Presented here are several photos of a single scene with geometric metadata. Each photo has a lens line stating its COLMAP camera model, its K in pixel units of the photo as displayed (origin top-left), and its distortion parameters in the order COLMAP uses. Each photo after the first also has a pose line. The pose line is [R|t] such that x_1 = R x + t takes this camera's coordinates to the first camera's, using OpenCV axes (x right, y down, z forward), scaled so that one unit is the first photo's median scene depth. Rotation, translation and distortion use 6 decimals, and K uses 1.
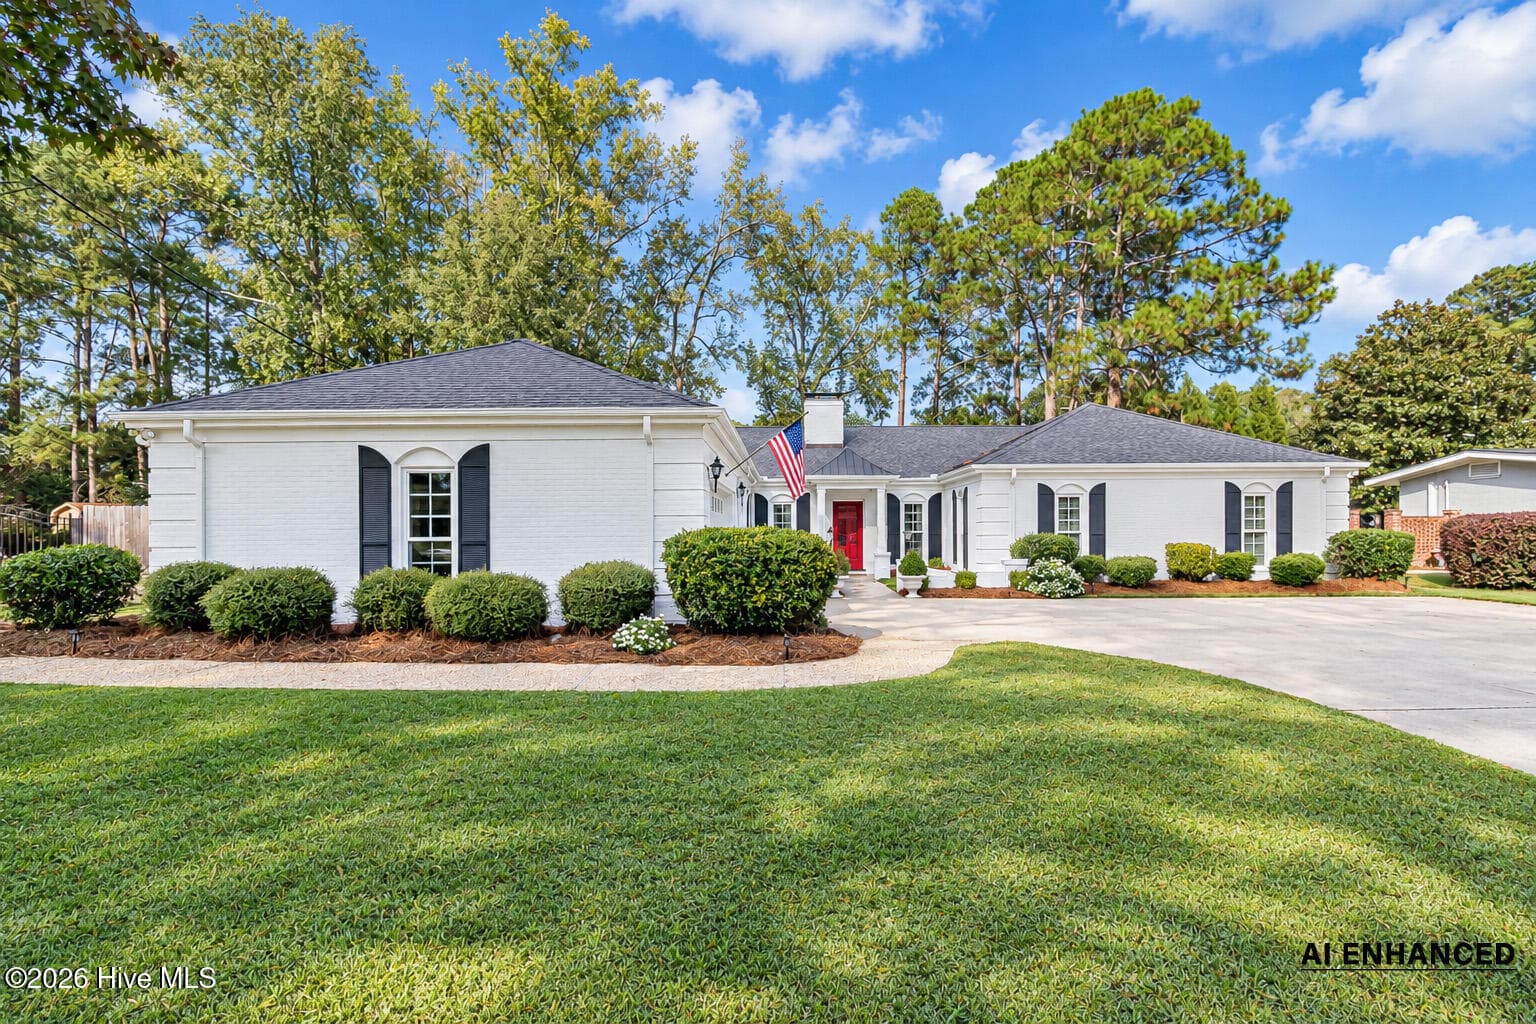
lens RADIAL K [[748.5, 0, 759.4], [0, 748.5, 538.9], [0, 0, 1]] dist [0.001284, 0.000402]
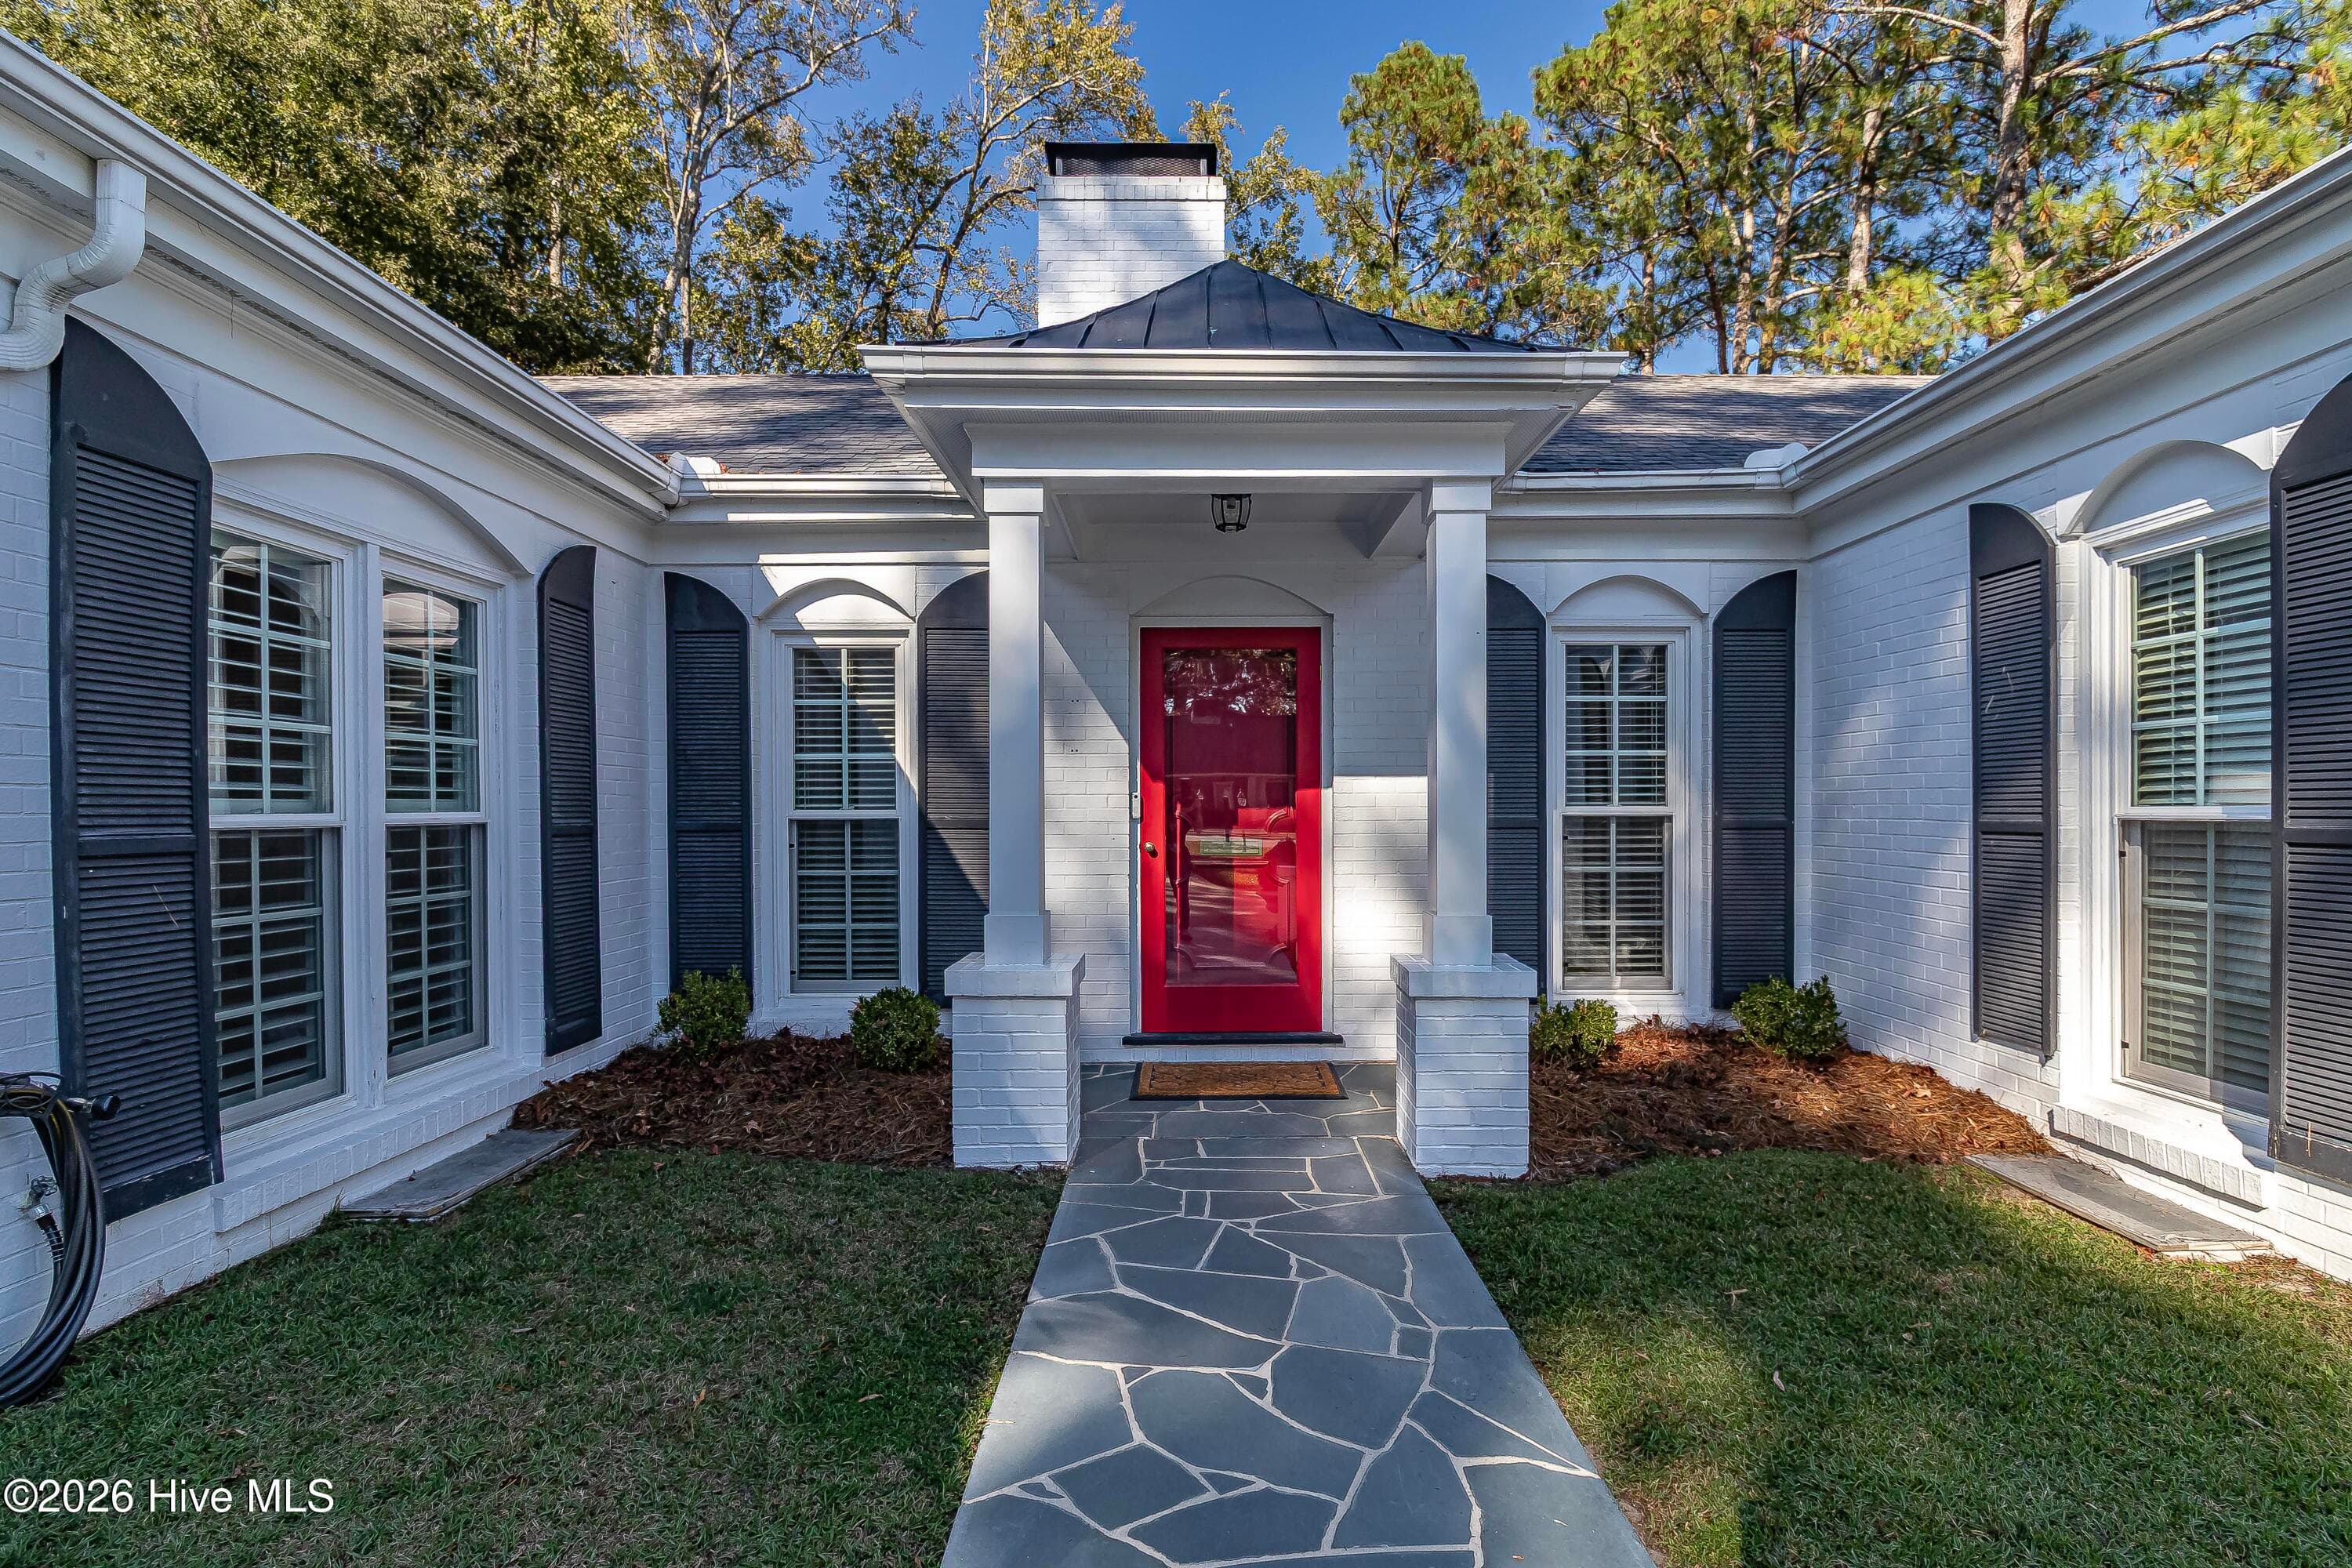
lens RADIAL K [[1146.1, 0, 1162.9], [0, 1146.1, 825.1], [0, 0, 1]] dist [0.001284, 0.000402]
pose [[0.999919, 0.003222, 0.012299, 0.060739], [-0.003267, 0.999988, 0.003650, -0.004078], [-0.012287, -0.003690, 0.999918, 0.461947]]
